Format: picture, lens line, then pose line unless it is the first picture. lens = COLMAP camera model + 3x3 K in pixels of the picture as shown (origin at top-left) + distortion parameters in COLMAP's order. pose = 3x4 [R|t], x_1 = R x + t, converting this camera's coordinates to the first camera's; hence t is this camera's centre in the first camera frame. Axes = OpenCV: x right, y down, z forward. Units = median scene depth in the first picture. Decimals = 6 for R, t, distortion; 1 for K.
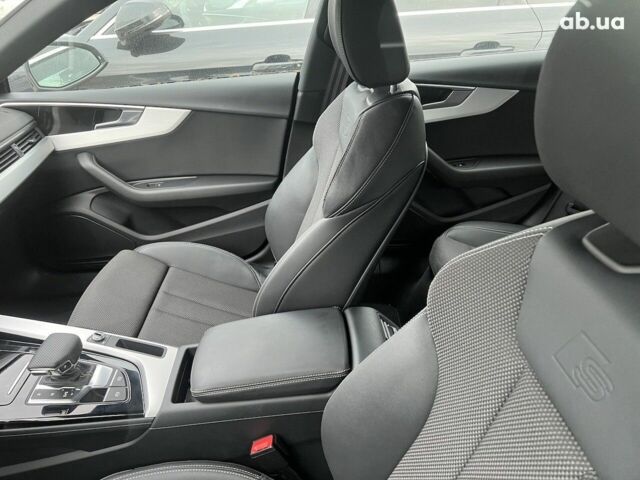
lens RADIAL K [[480.1, 0, 325.0], [0, 480.1, 238.9], [0, 0, 1]] dist [0.060486, -0.068905]
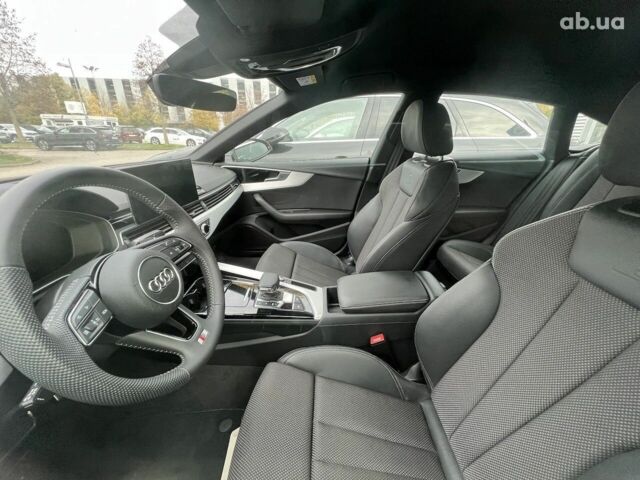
lens RADIAL K [[256.6, 0, 304.1], [0, 256.6, 245.7], [0, 0, 1]] dist [-0.000479, -0.000085]
pose [[0.997857, 0.055056, -0.035366, -0.276061], [-0.058172, 0.993858, -0.094138, 0.127692], [0.029966, 0.095993, 0.994931, -0.007297]]
